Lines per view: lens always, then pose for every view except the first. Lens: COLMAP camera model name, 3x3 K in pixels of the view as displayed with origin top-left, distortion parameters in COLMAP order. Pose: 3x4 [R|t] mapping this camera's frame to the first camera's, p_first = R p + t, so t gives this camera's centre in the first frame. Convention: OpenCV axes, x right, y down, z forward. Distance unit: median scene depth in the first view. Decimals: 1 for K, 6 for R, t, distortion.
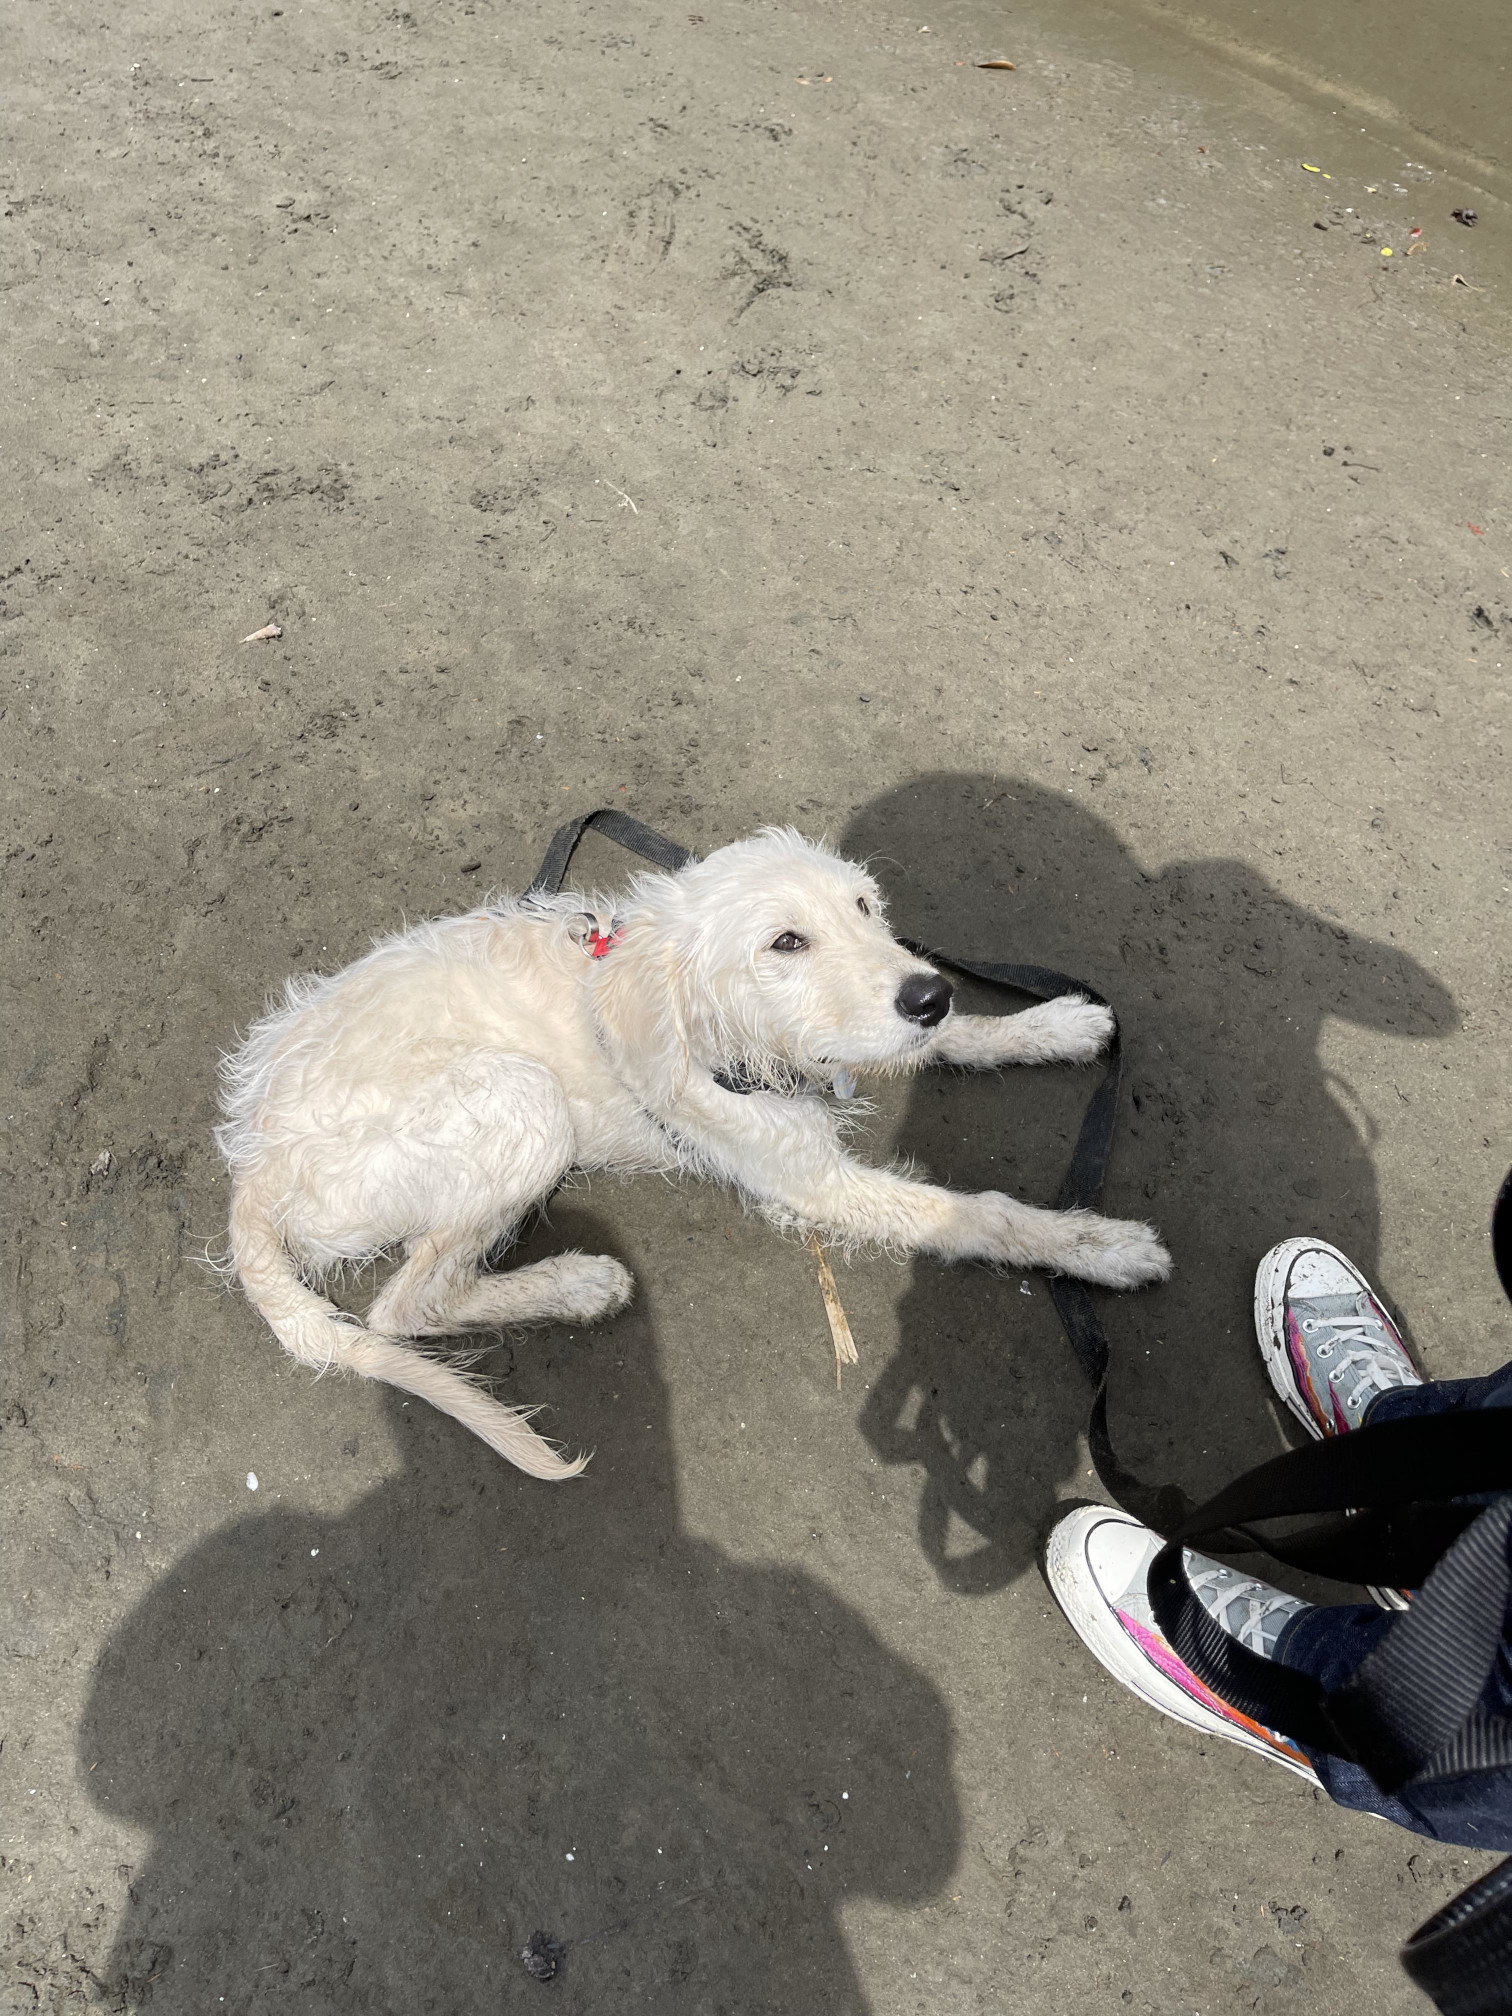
lens RADIAL K [[1502.1, 0, 744.0], [0, 1502.1, 1011.1], [0, 0, 1]] dist [0.073907, -0.101126]
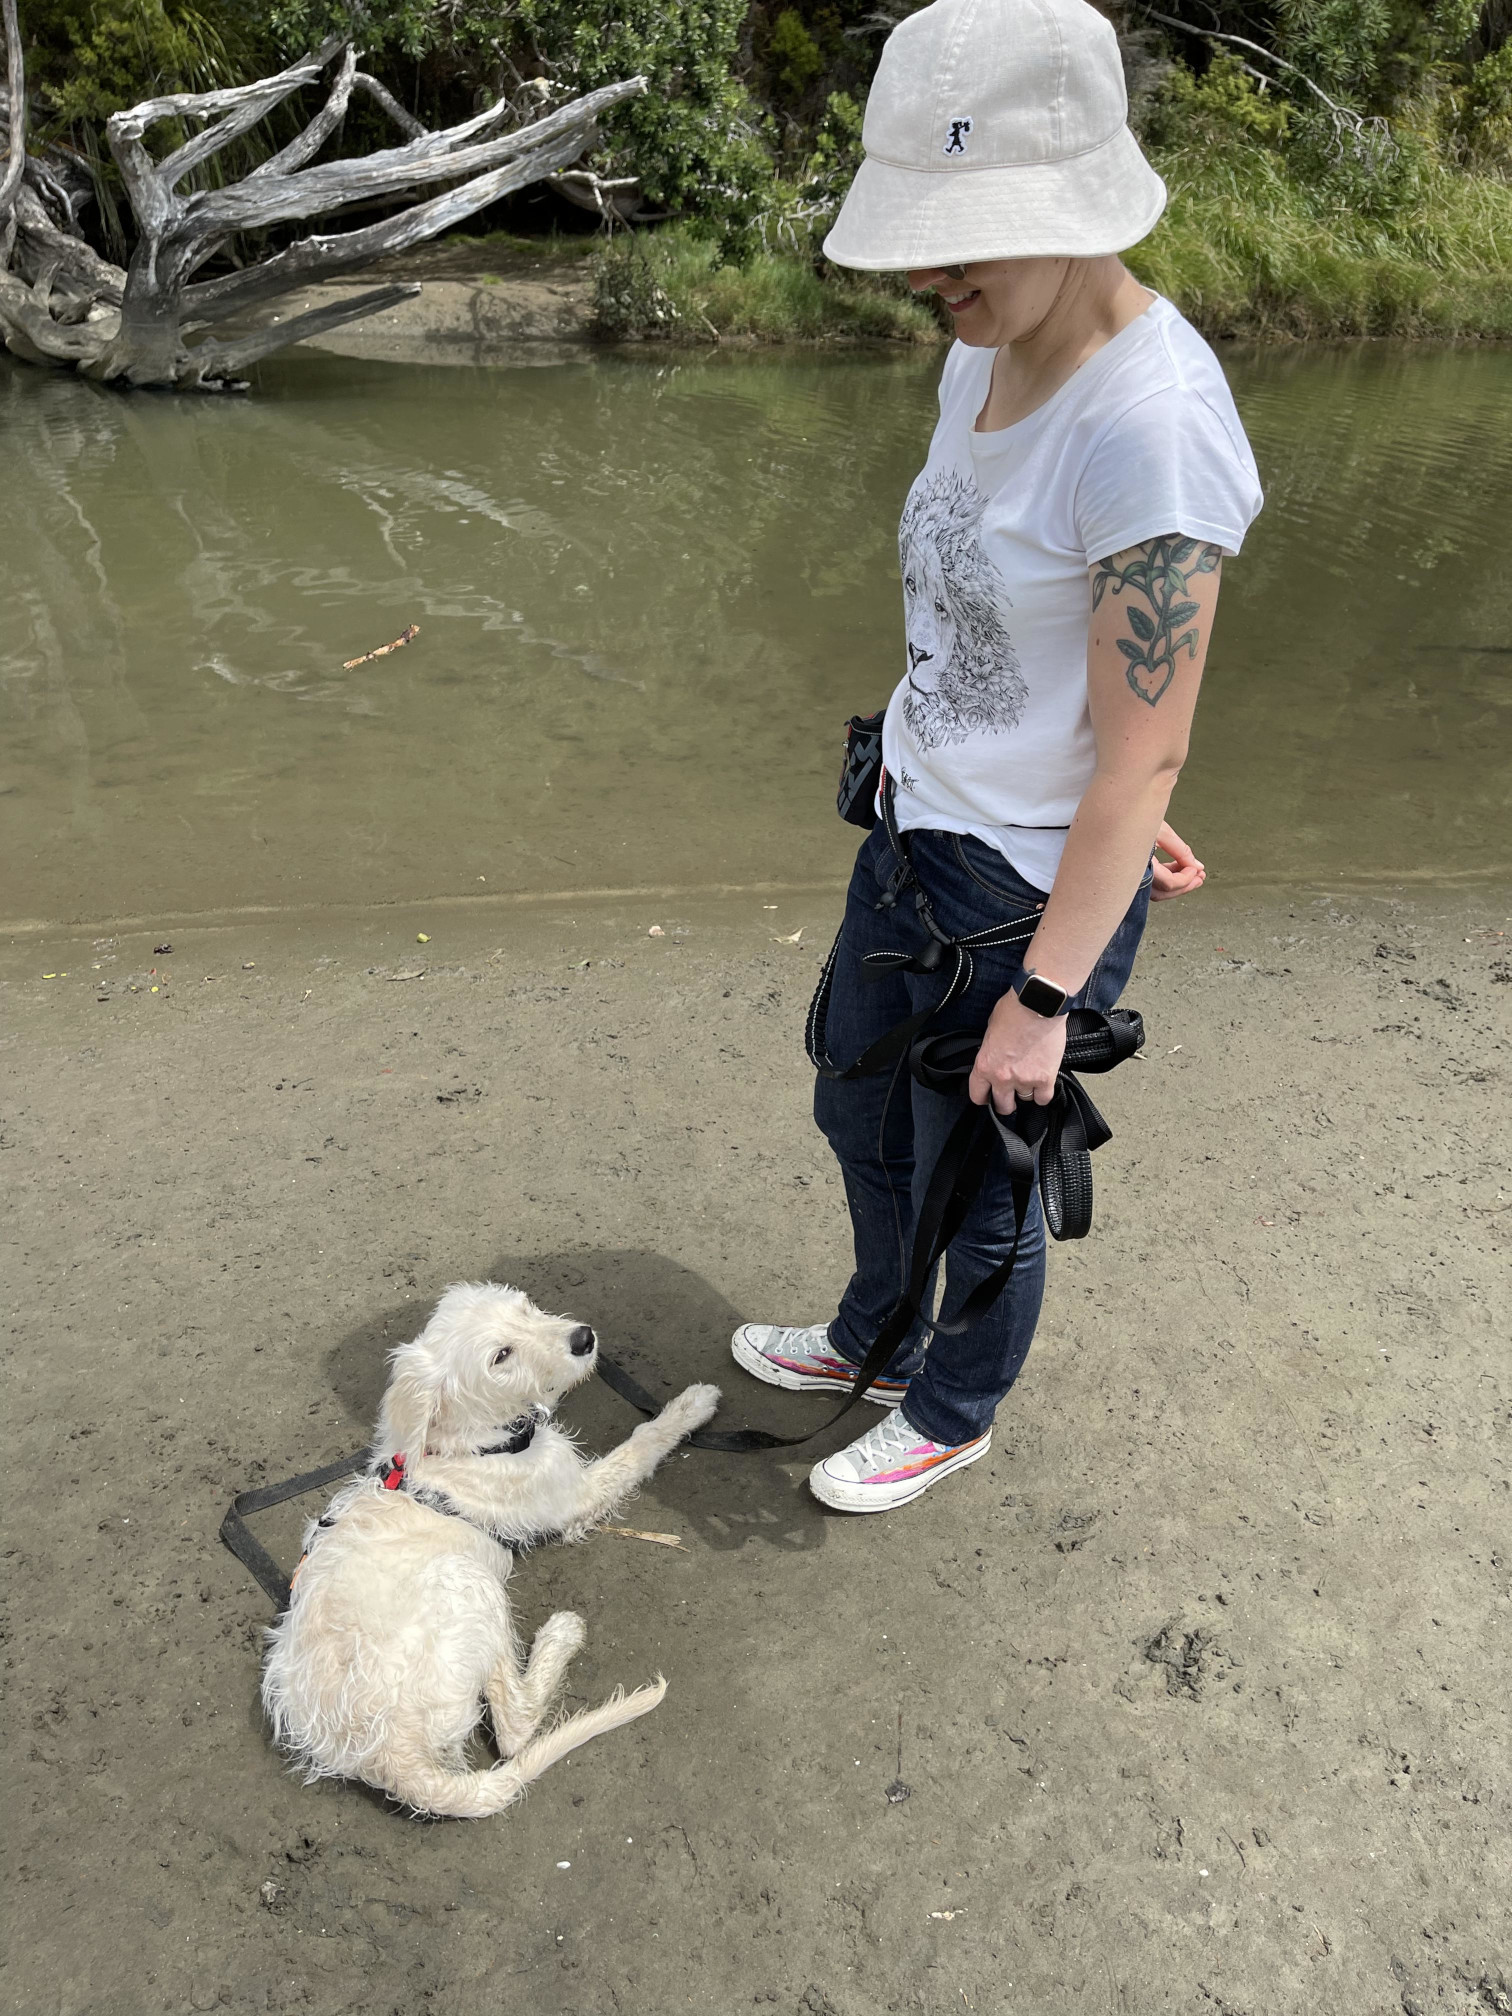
lens RADIAL K [[1502.1, 0, 767.3], [0, 1502.1, 1008.5], [0, 0, 1]] dist [0.073907, -0.101126]
pose [[0.437515, -0.474346, 0.763922, -0.898757], [0.735910, 0.677078, -0.001050, -0.097827], [-0.516737, 0.562637, 0.645308, -0.484833]]
